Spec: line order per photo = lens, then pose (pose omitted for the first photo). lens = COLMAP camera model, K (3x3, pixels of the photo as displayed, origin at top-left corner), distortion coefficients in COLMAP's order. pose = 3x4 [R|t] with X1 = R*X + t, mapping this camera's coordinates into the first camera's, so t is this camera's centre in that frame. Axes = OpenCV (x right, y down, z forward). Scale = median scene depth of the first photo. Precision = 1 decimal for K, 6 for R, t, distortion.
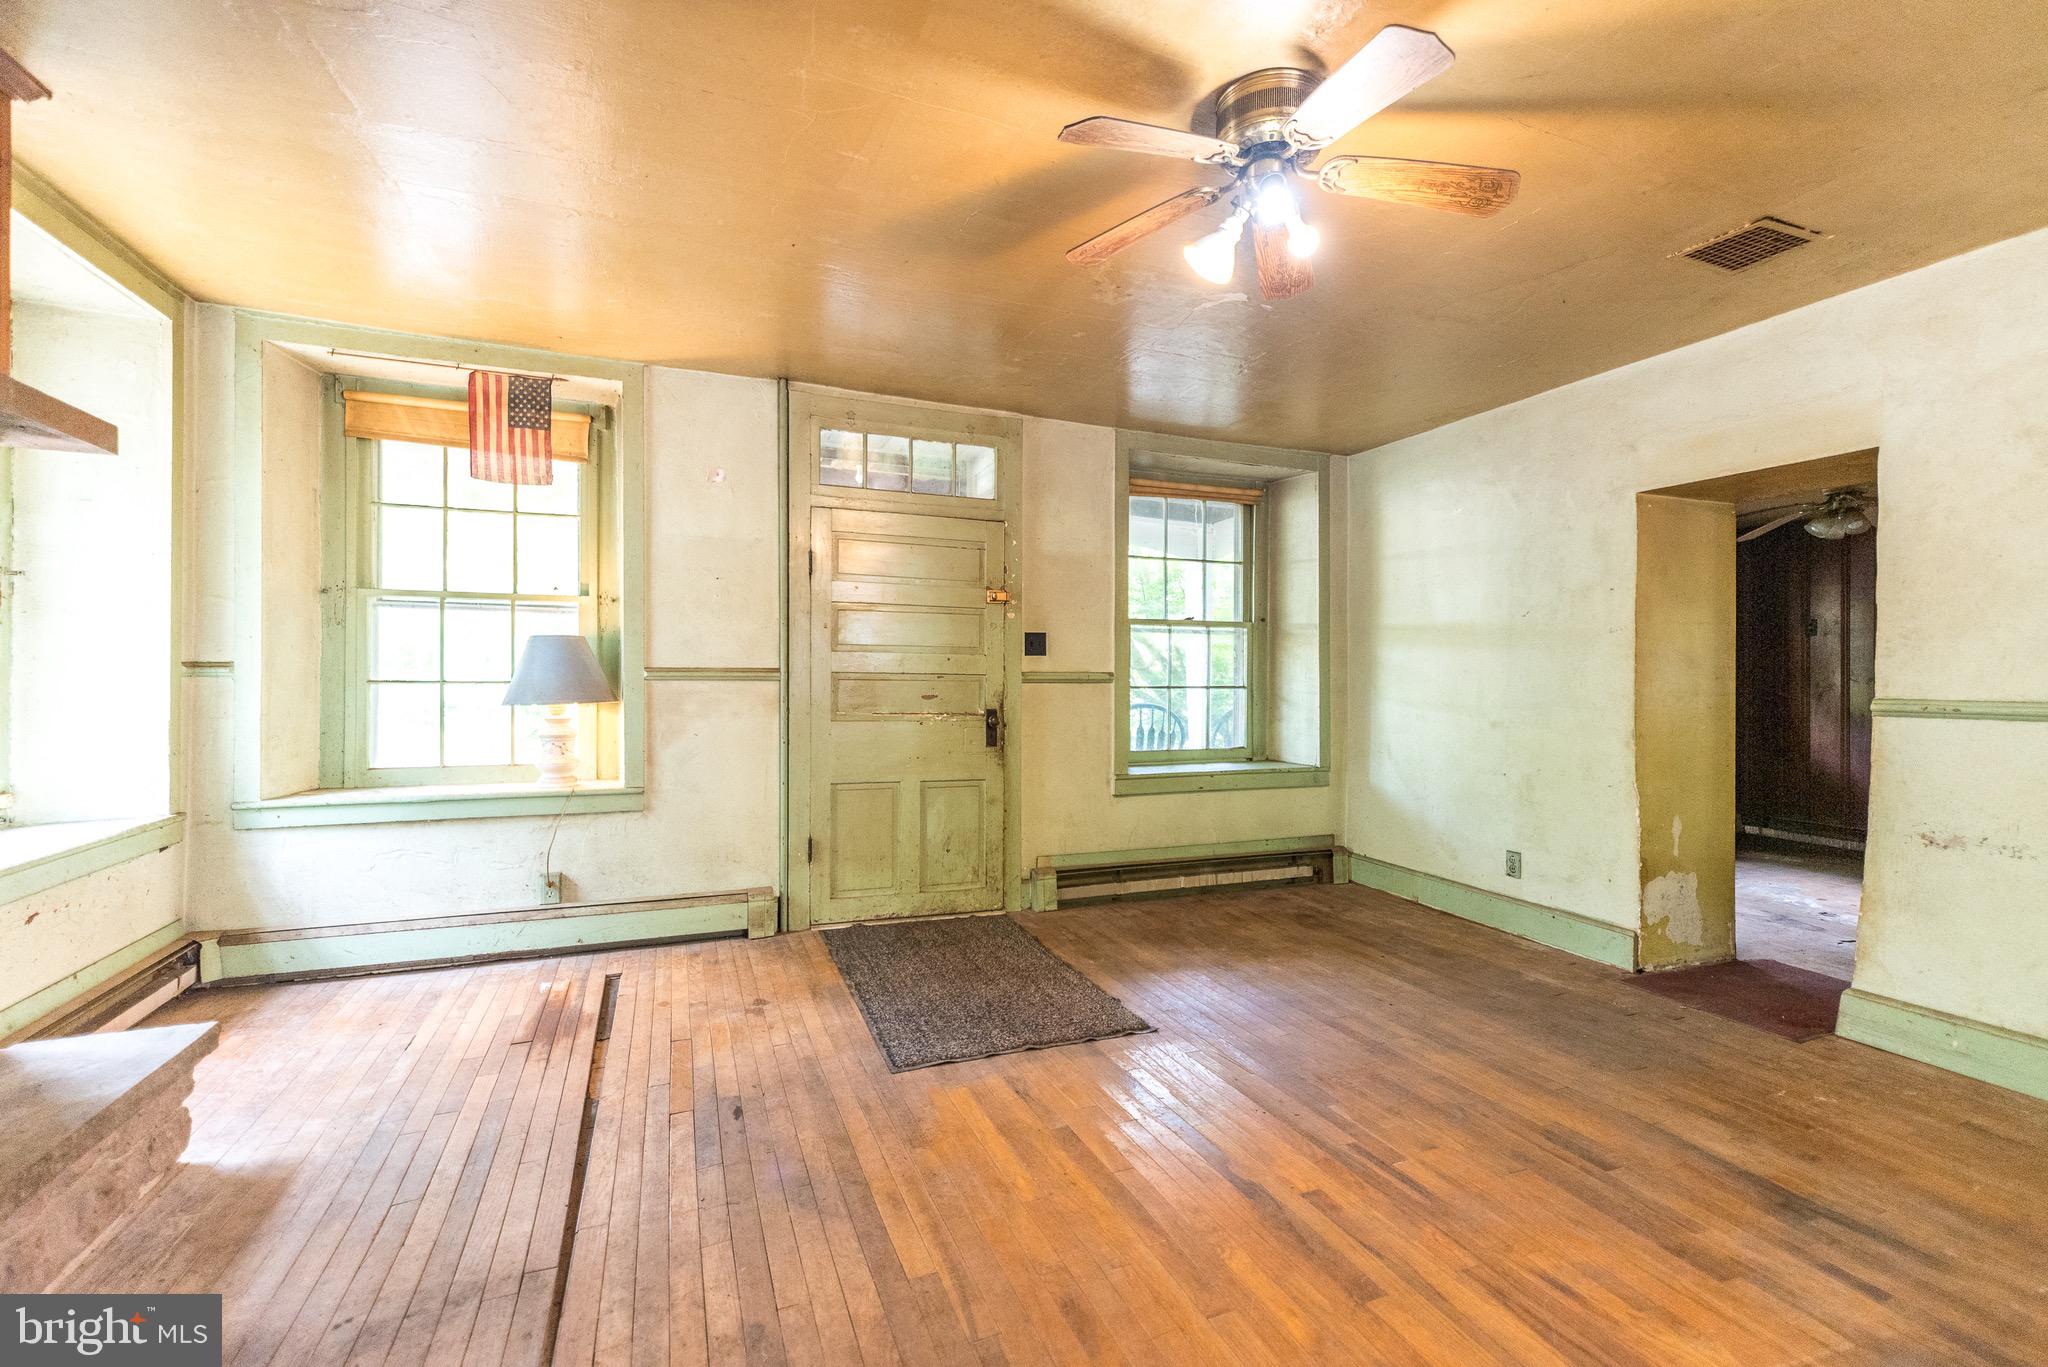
lens RADIAL K [[888.9, 0, 1028.9], [0, 888.9, 657.1], [0, 0, 1]] dist [-0.000133, 0.000102]
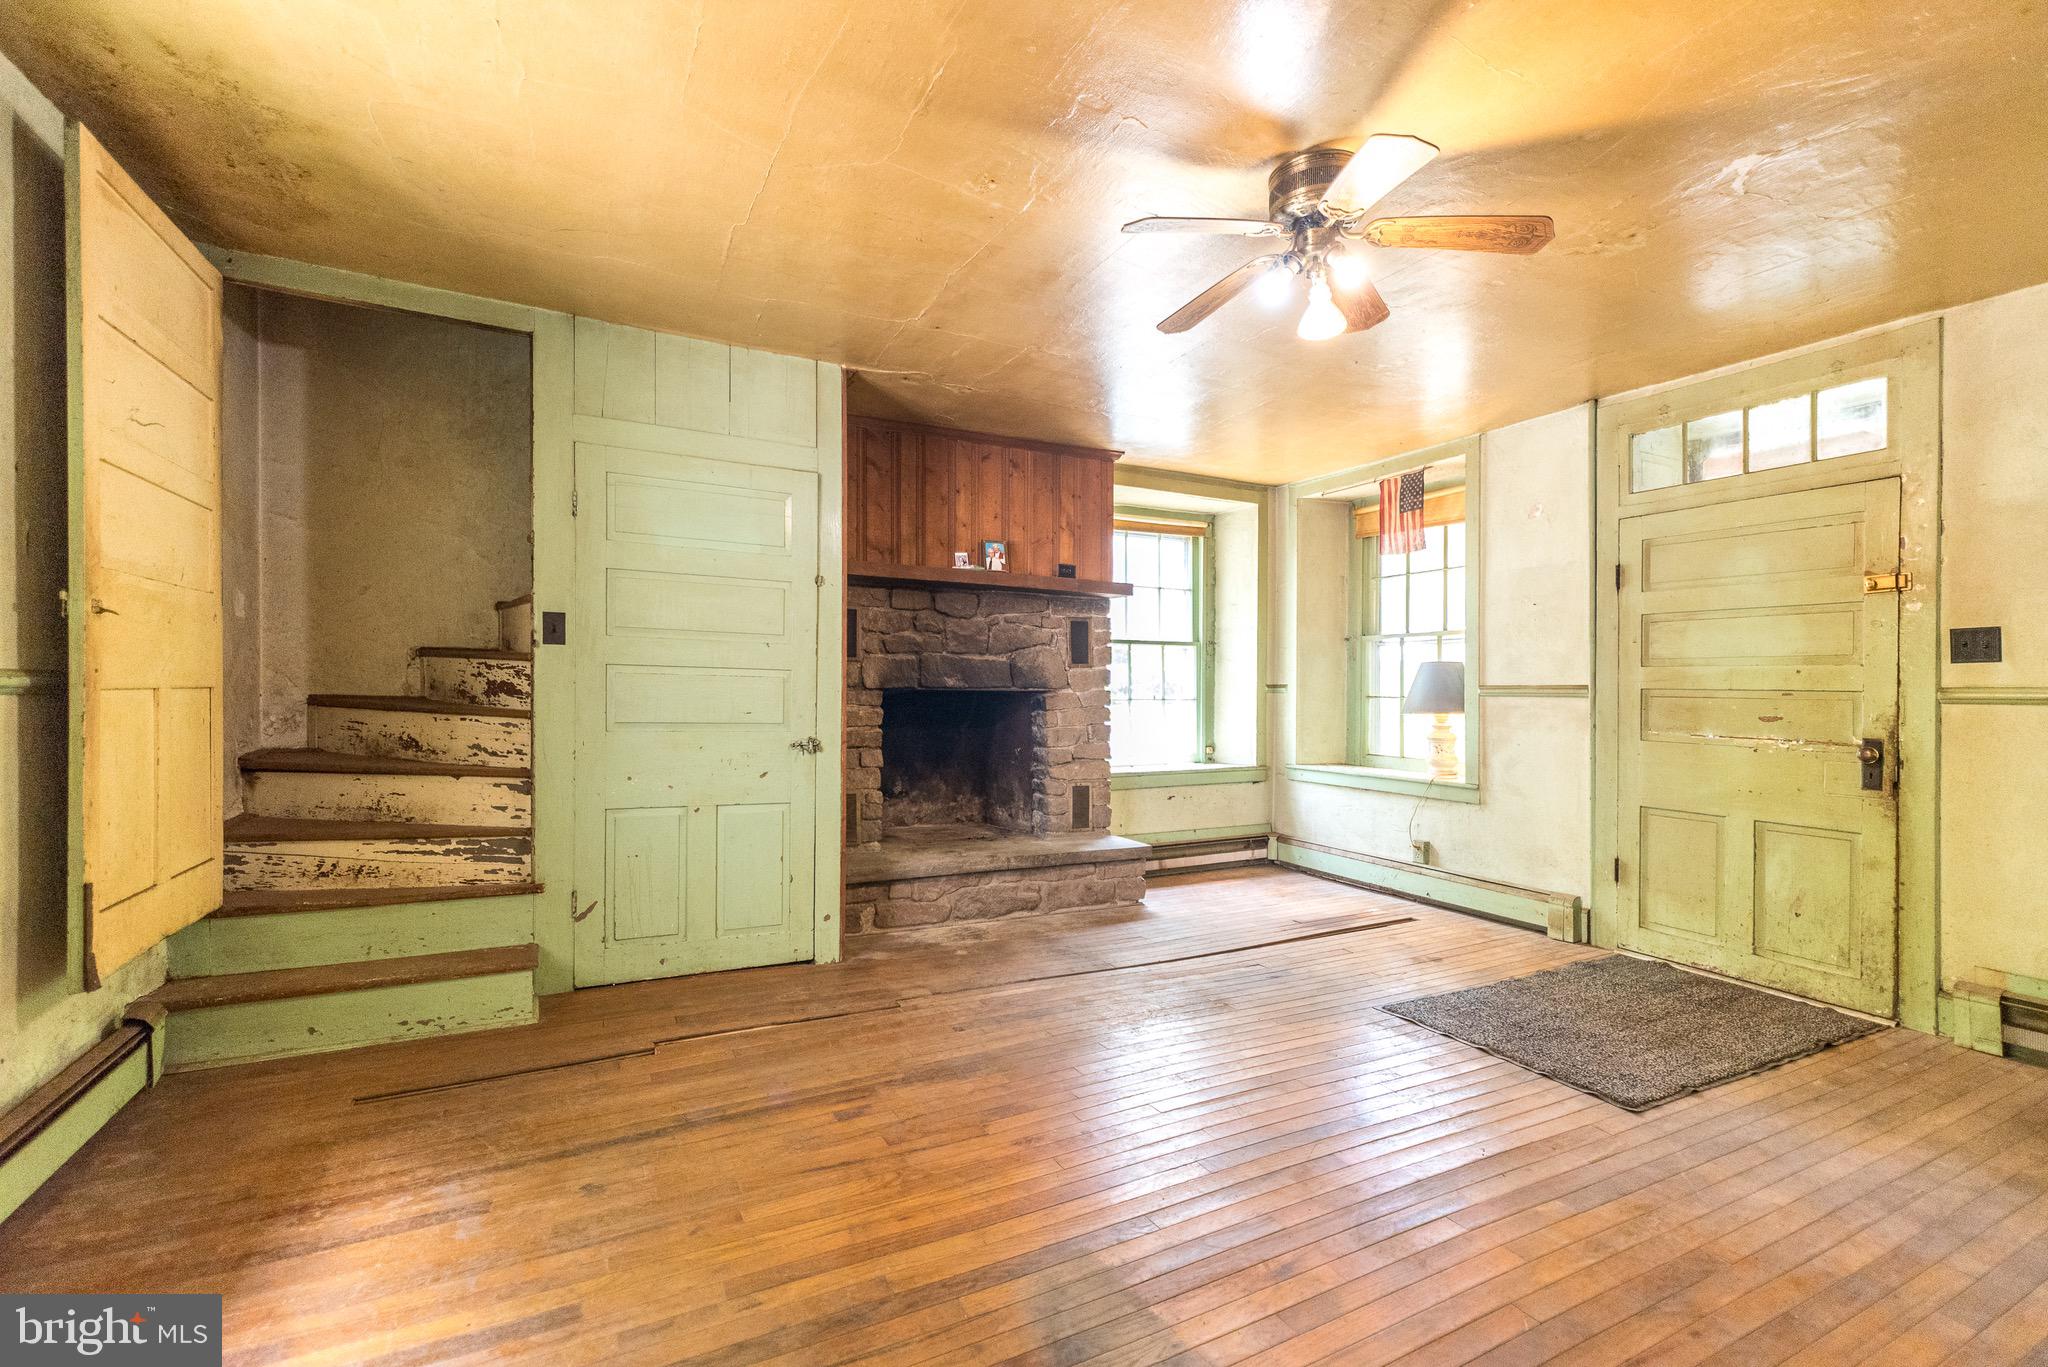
lens RADIAL K [[891.6, 0, 1024.0], [0, 891.6, 683.5], [0, 0, 1]] dist [0.002953, 0.000344]
pose [[0.083520, -0.013832, -0.996410, 0.728562], [0.010130, 0.999864, -0.013030, 0.018489], [0.996455, -0.009005, 0.083649, 0.286050]]
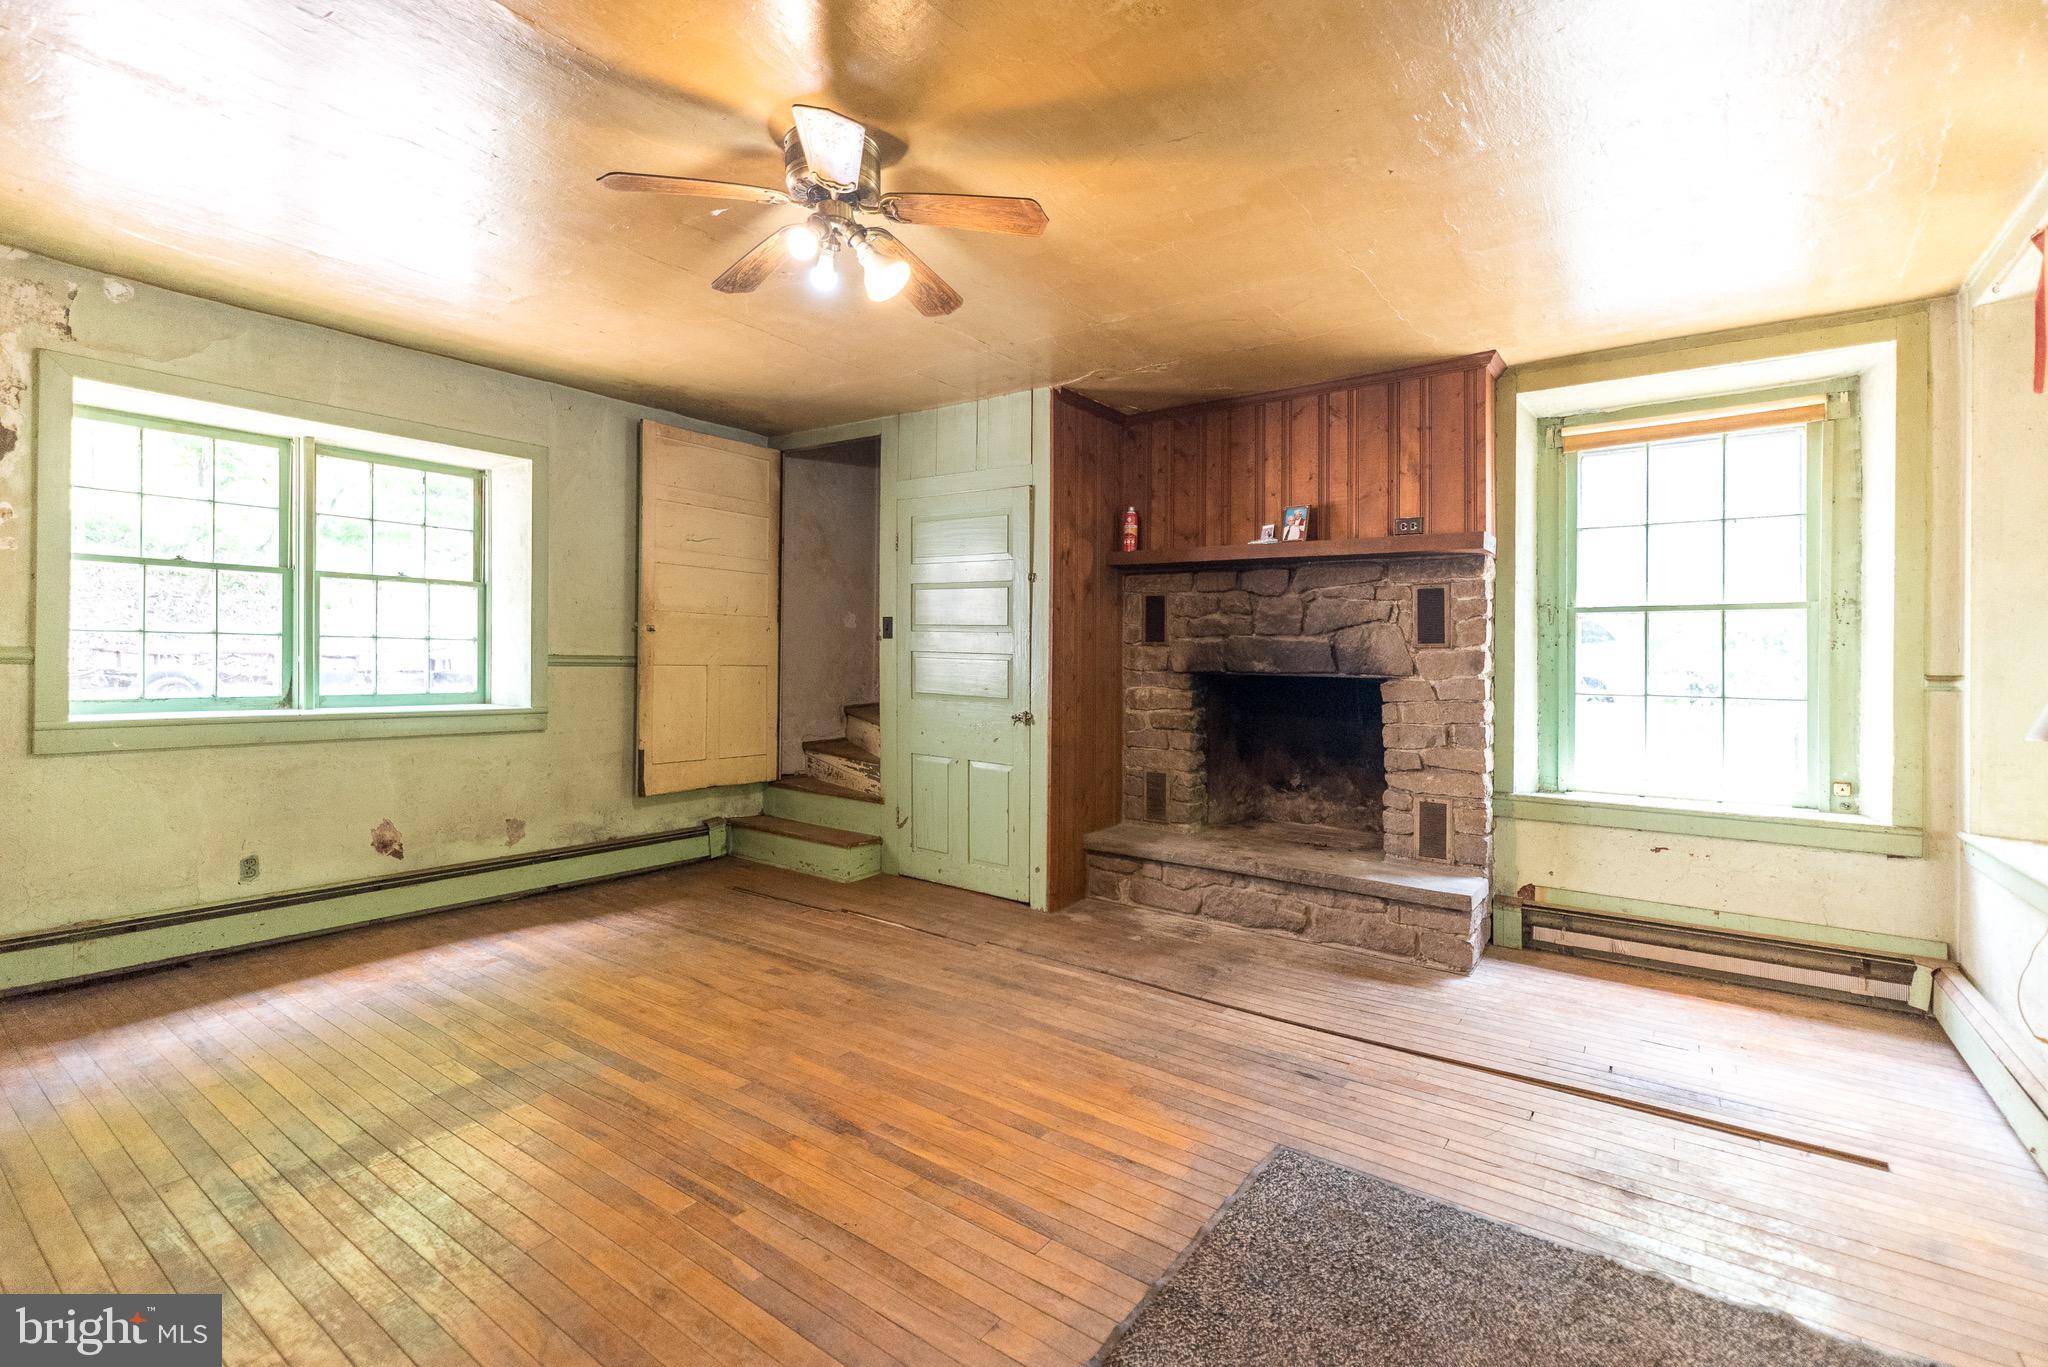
lens RADIAL K [[899.3, 0, 1028.4], [0, 899.3, 659.0], [0, 0, 1]] dist [0.004179, 0.000473]
pose [[-0.845303, -0.028091, -0.533549, 0.354013], [-0.017015, 0.999526, -0.025667, 0.024425], [0.534017, -0.012618, -0.845380, 1.104376]]
